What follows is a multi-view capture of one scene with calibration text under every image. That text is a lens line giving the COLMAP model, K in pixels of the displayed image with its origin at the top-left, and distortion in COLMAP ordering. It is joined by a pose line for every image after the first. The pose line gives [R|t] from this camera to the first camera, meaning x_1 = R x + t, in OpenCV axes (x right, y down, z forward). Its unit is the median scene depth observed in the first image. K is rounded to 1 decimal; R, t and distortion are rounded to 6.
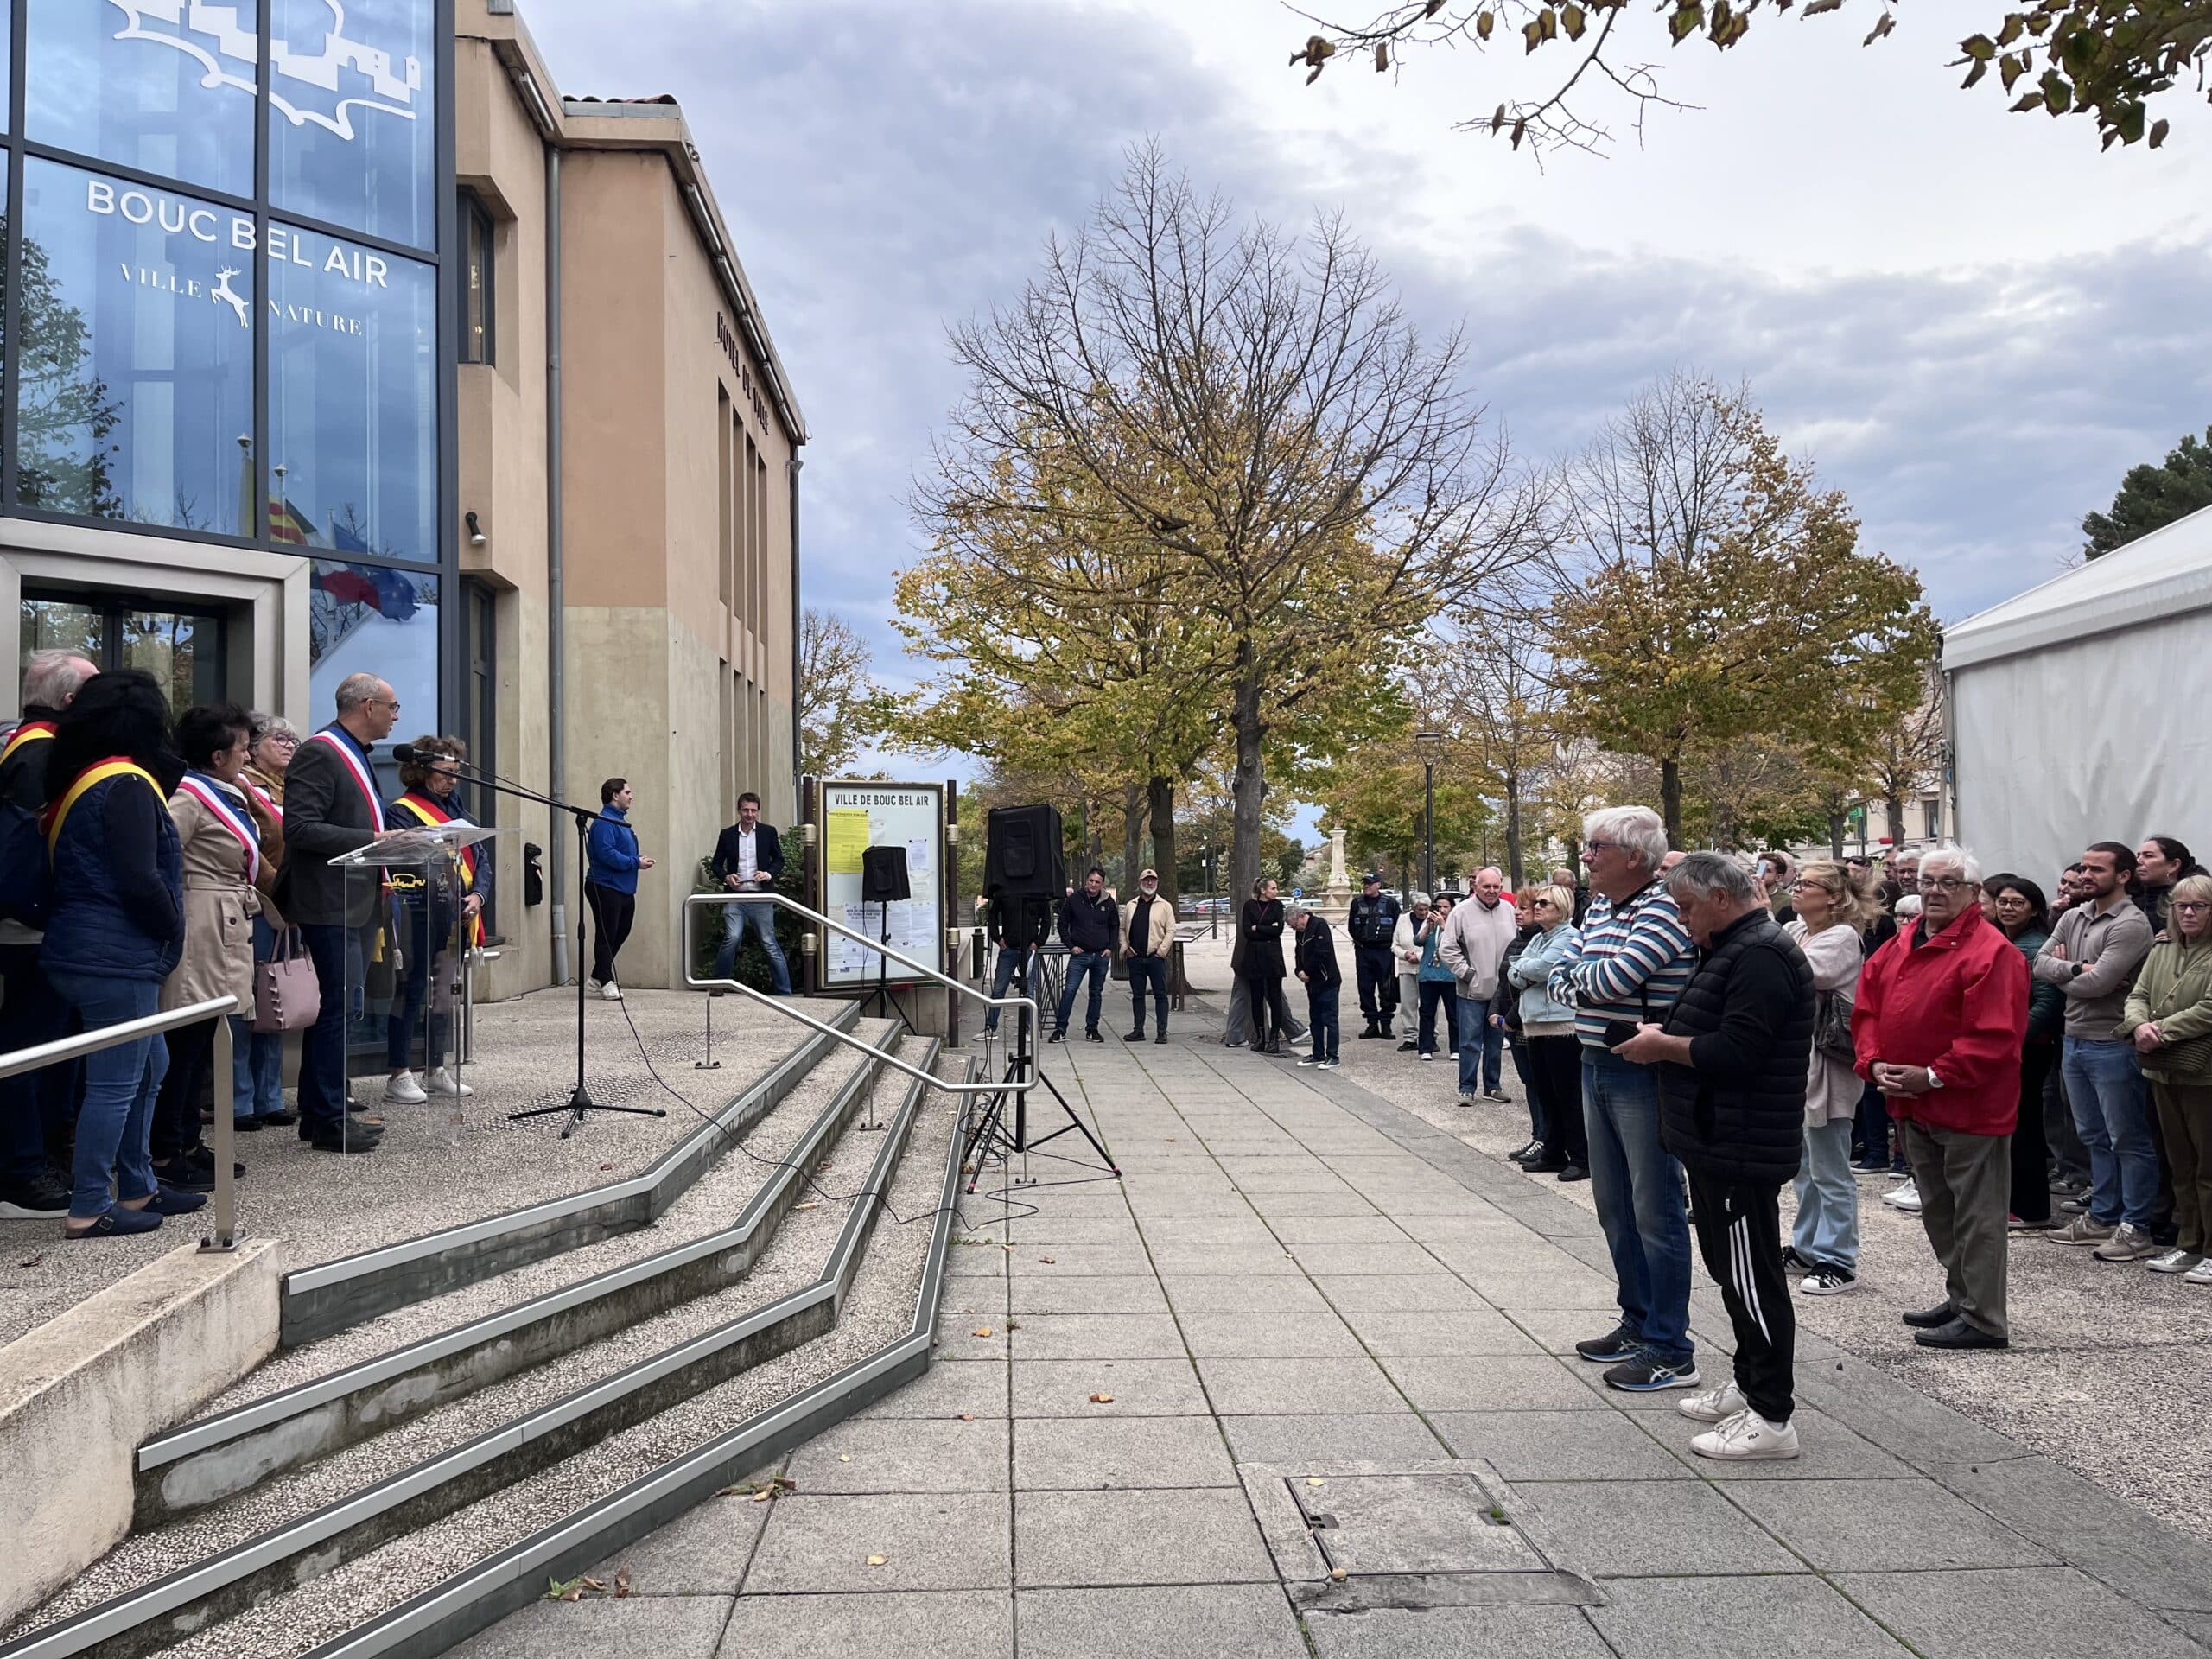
lens RADIAL K [[1667.6, 0, 1106.0], [0, 1667.6, 829.5], [0, 0, 1]] dist [0.135452, -0.154853]
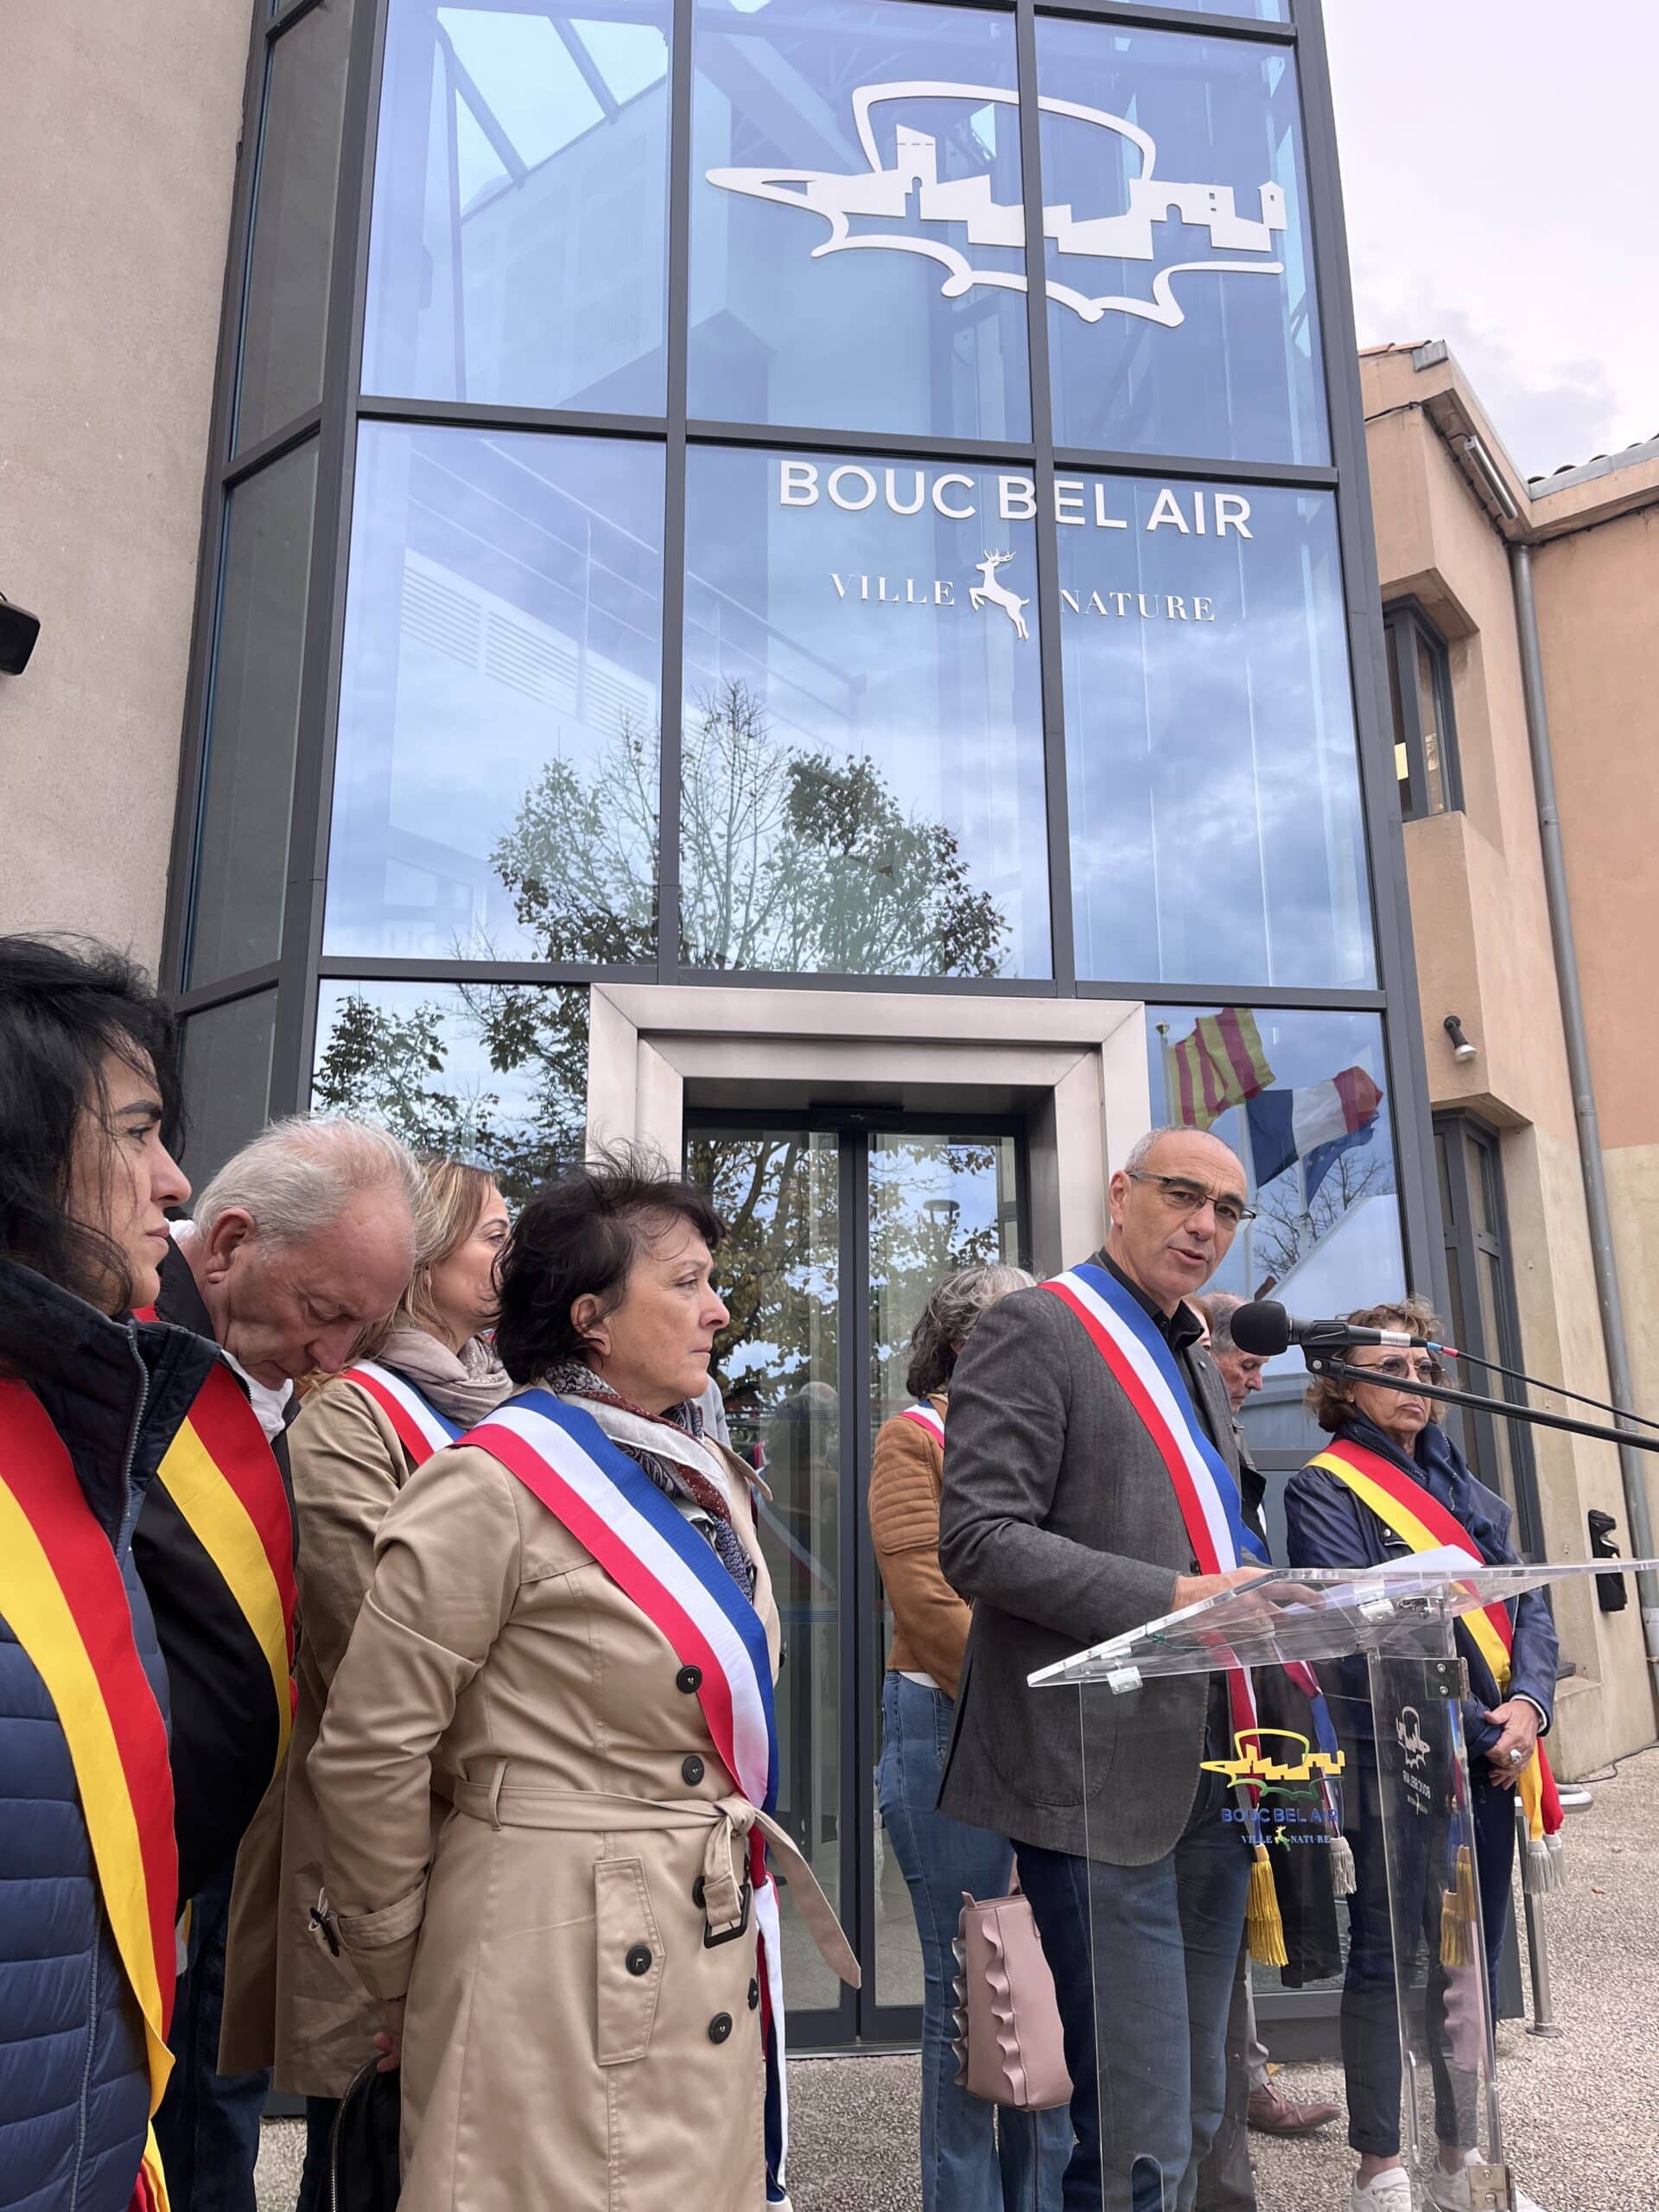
lens RADIAL K [[1646.6, 0, 829.5], [0, 1646.6, 1106.0], [0, 0, 1]] dist [0.032362, -0.000380]
pose [[0.739619, -0.166866, -0.652012, -0.204175], [0.021852, 0.974220, -0.224540, -0.010923], [0.672671, 0.151826, 0.724198, 0.555829]]
